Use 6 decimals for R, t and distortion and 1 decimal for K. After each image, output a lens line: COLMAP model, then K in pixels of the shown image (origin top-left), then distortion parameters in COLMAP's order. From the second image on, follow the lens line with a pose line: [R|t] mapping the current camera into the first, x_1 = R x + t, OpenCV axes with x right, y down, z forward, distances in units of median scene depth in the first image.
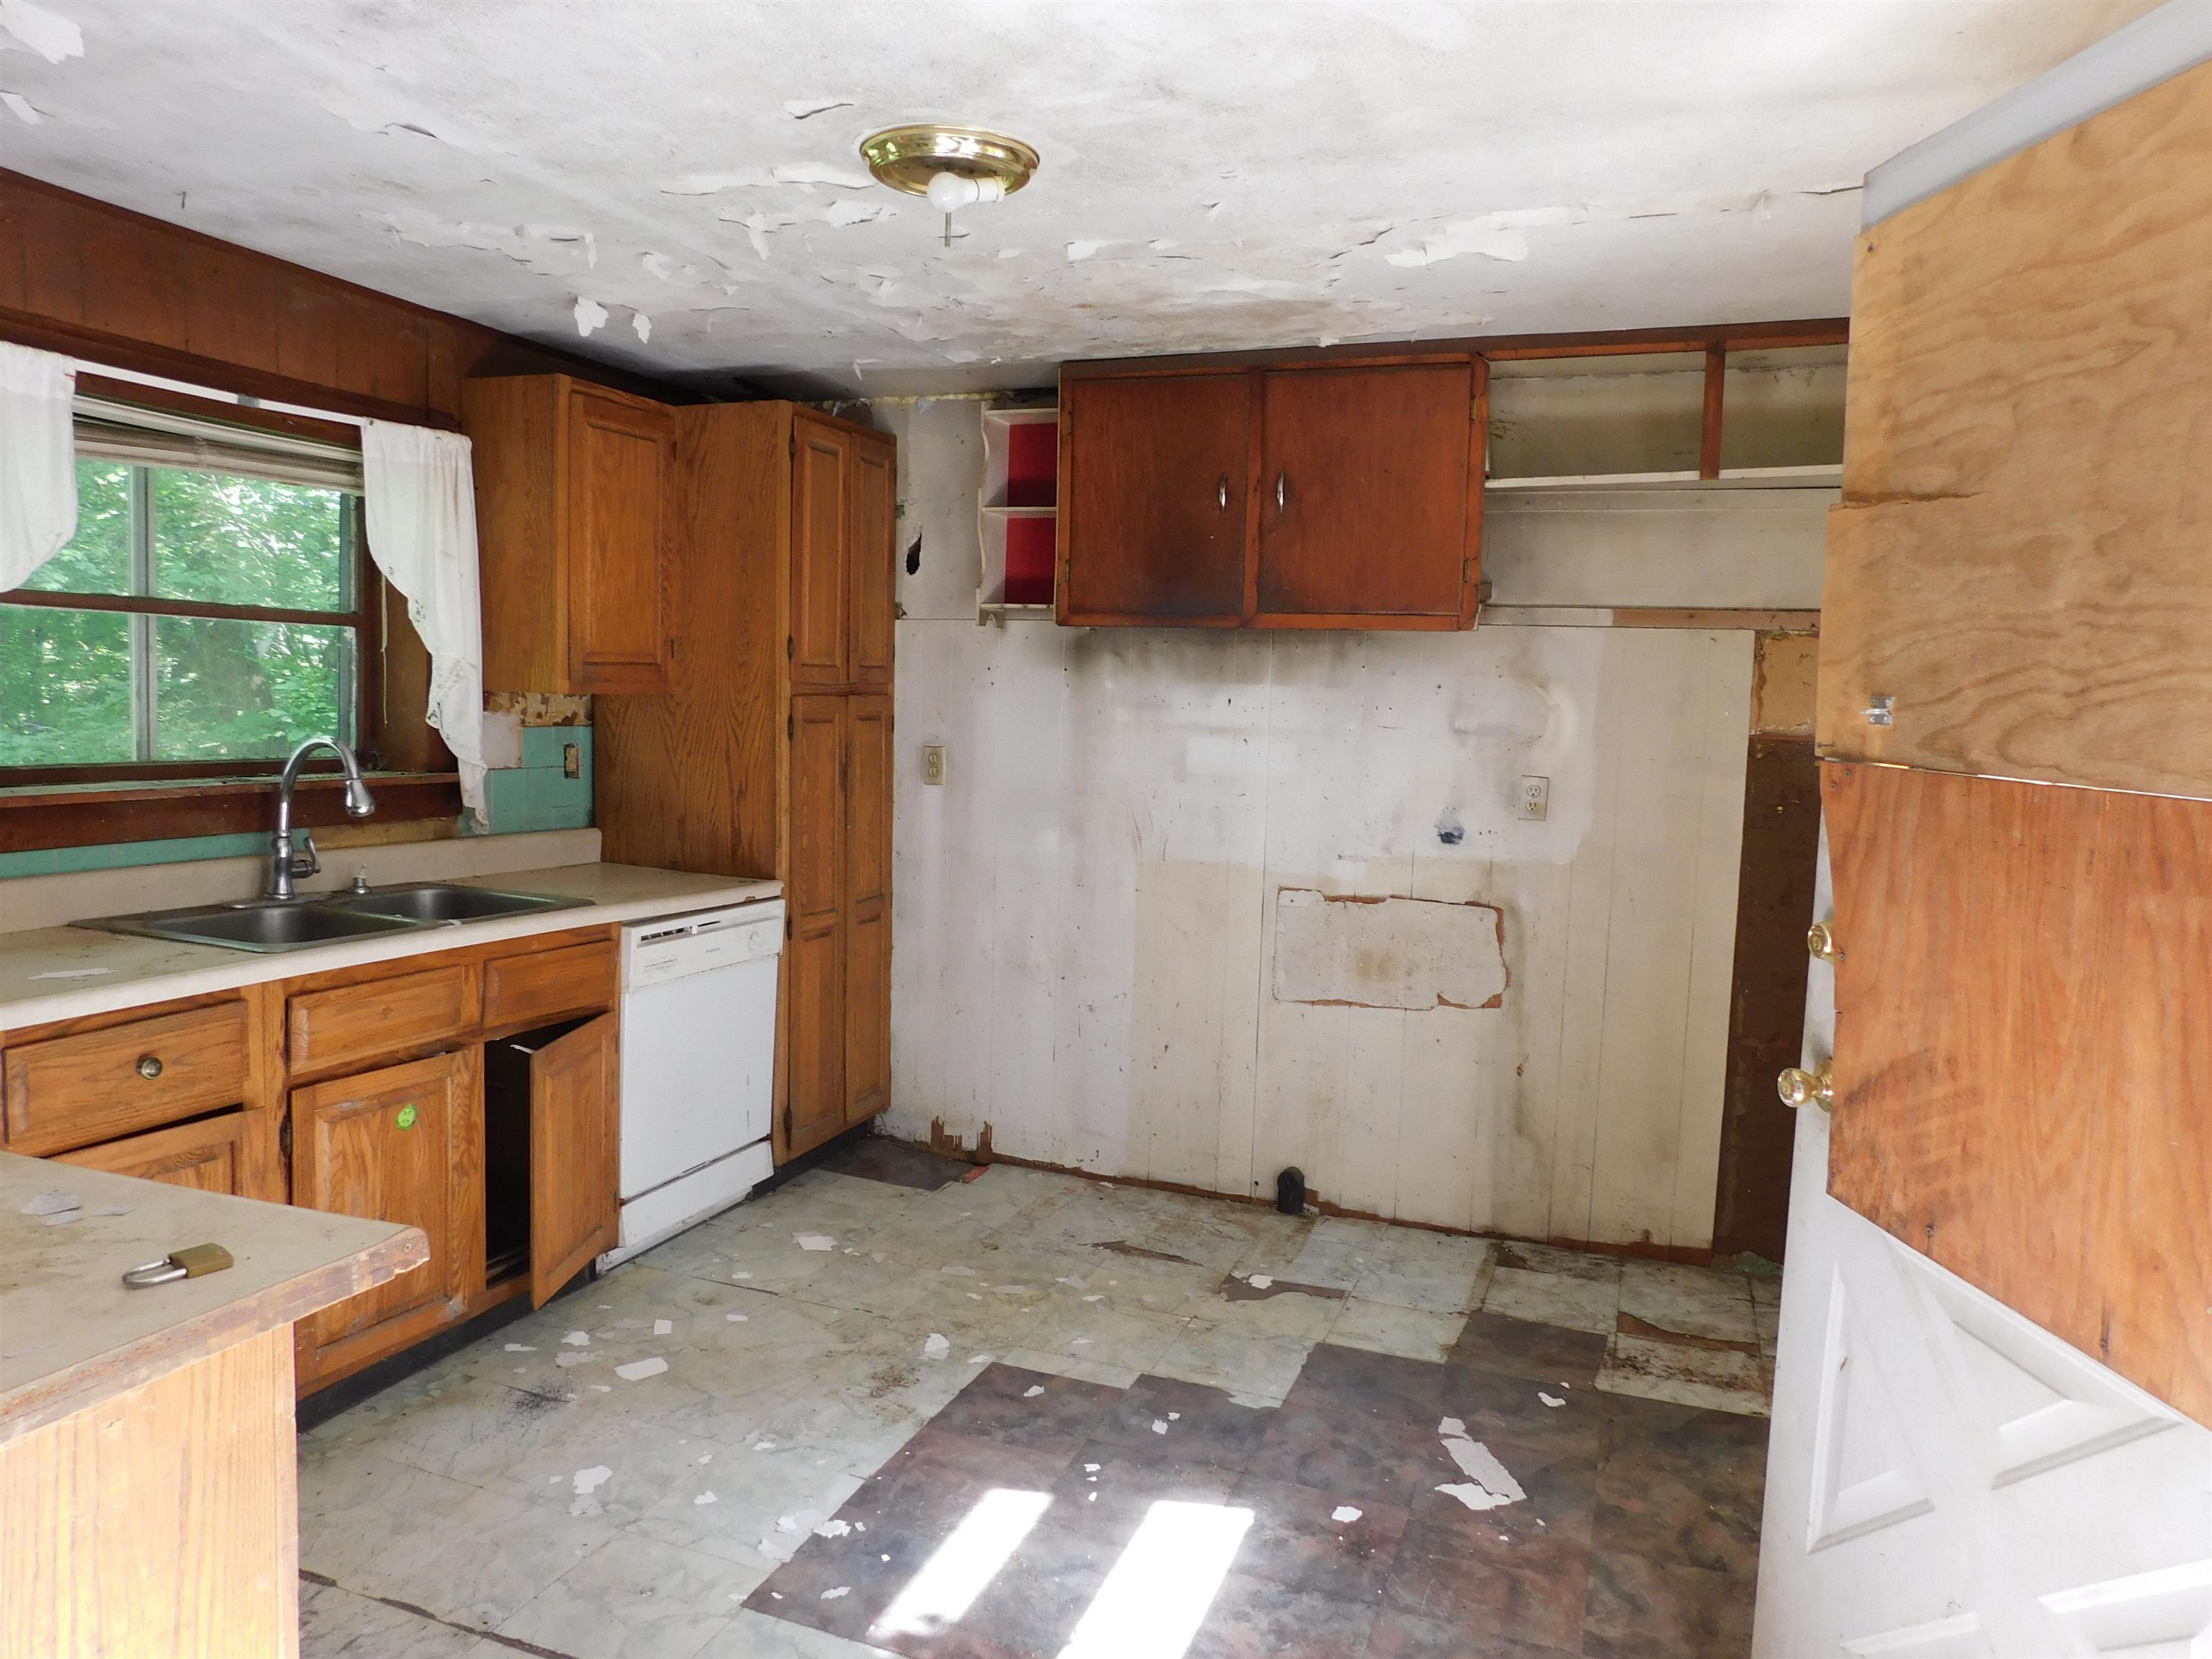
lens RADIAL K [[1468.4, 0, 1103.8], [0, 1468.4, 836.4], [0, 0, 1]] dist [-0.051736, 0.036984]
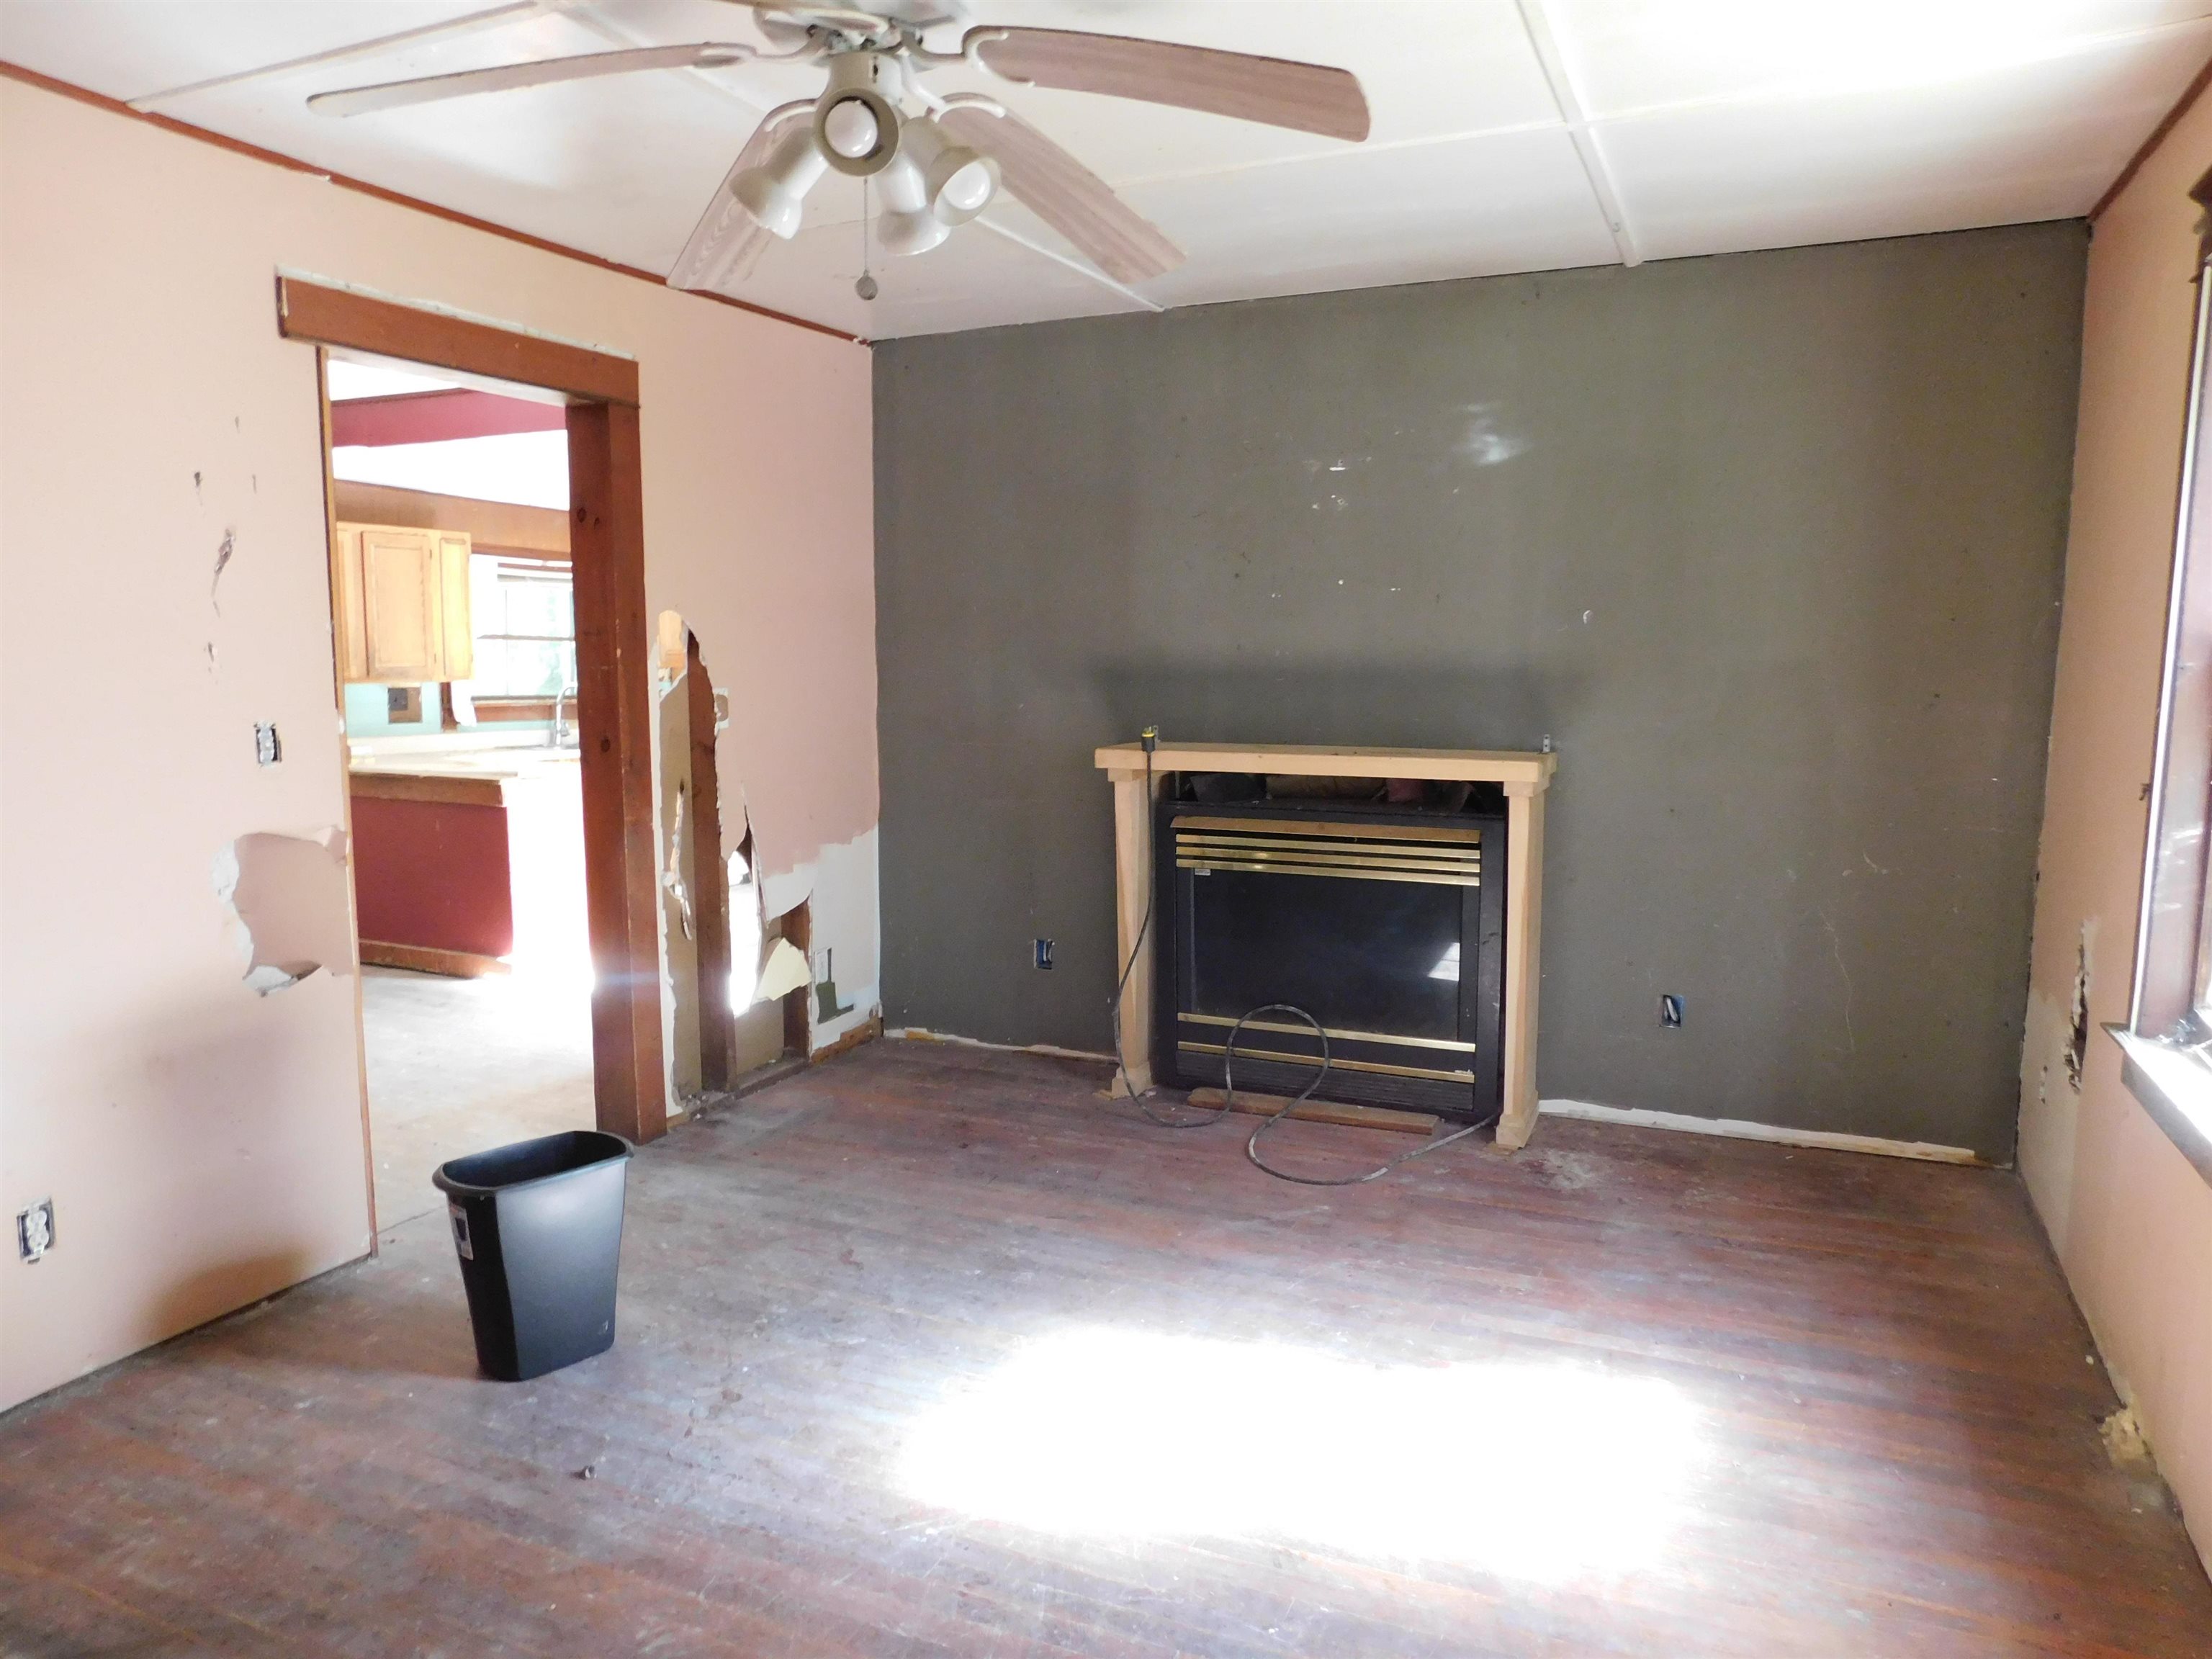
lens RADIAL K [[1468.4, 0, 1106.3], [0, 1468.4, 829.2], [0, 0, 1]] dist [-0.051736, 0.036984]
pose [[0.997717, -0.018229, -0.065029, 0.556836], [0.018896, 0.999775, 0.009665, 0.172458], [0.064839, -0.010872, 0.997837, -1.464334]]
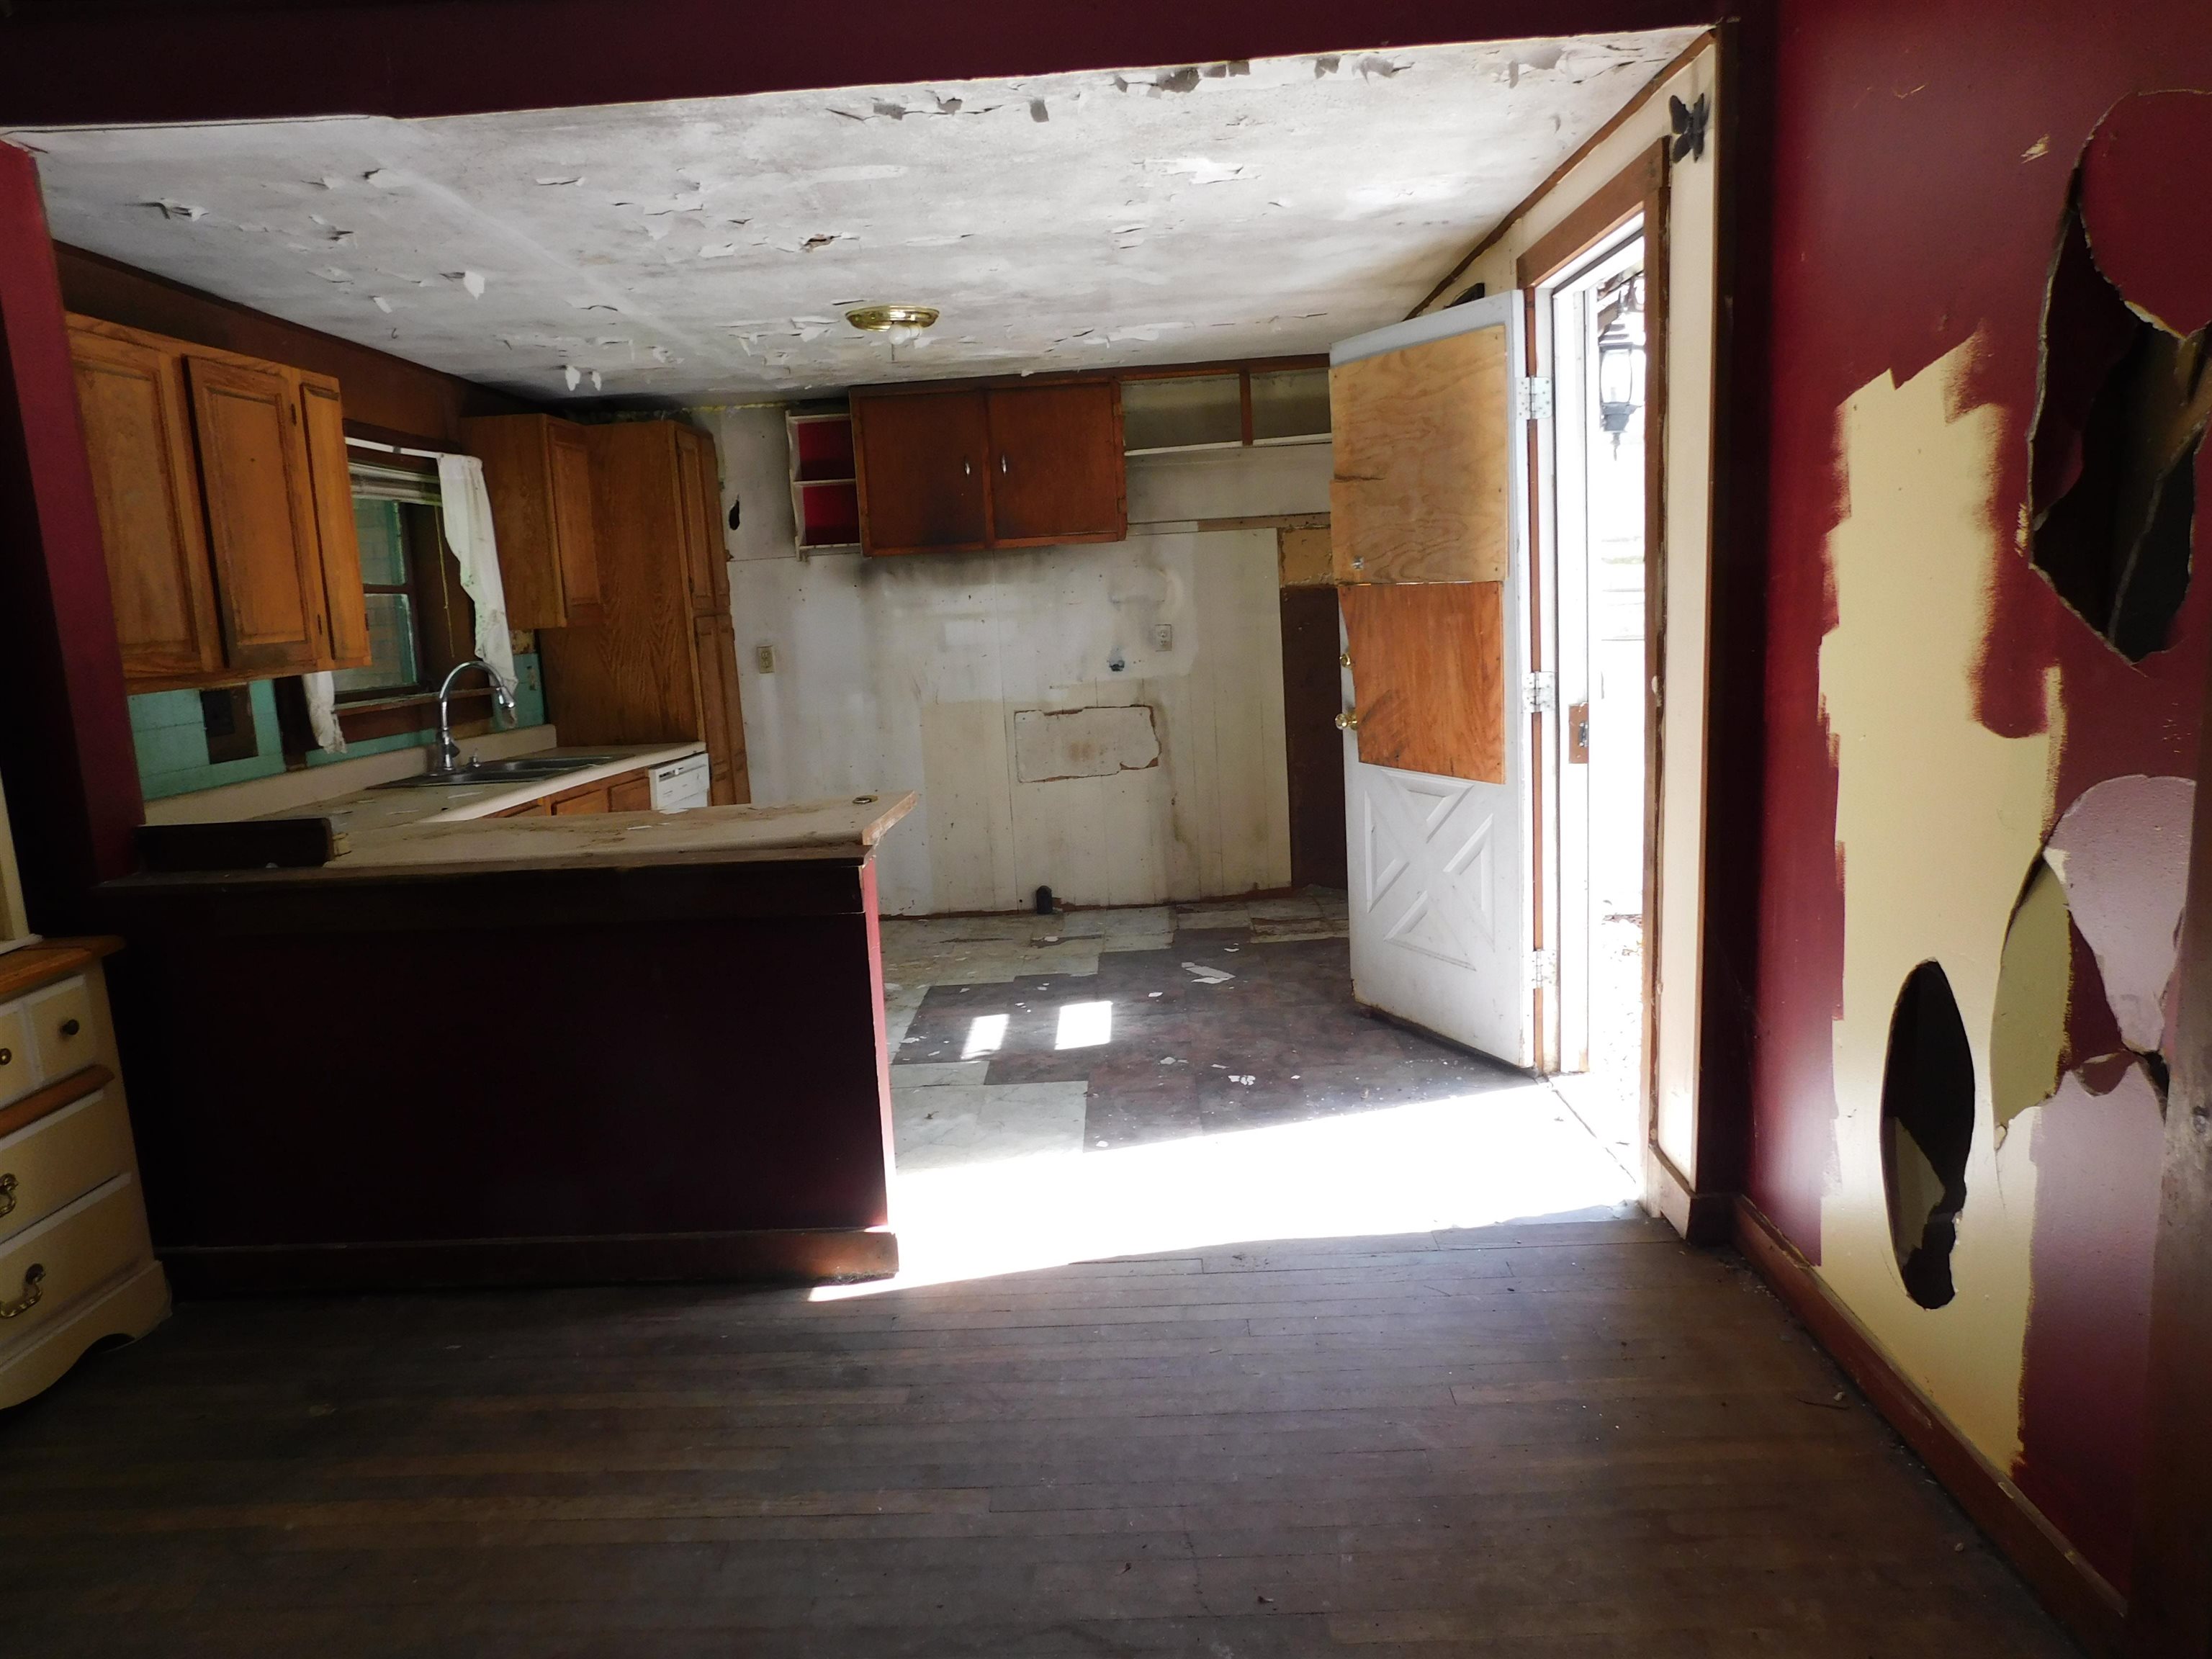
lens RADIAL K [[1468.4, 0, 1098.6], [0, 1468.4, 830.7], [0, 0, 1]] dist [-0.051736, 0.036984]
pose [[0.938280, -0.134845, 0.318507, -0.366978], [0.117005, 0.990326, 0.074590, 0.063252], [-0.325484, -0.032720, 0.944981, -0.613818]]
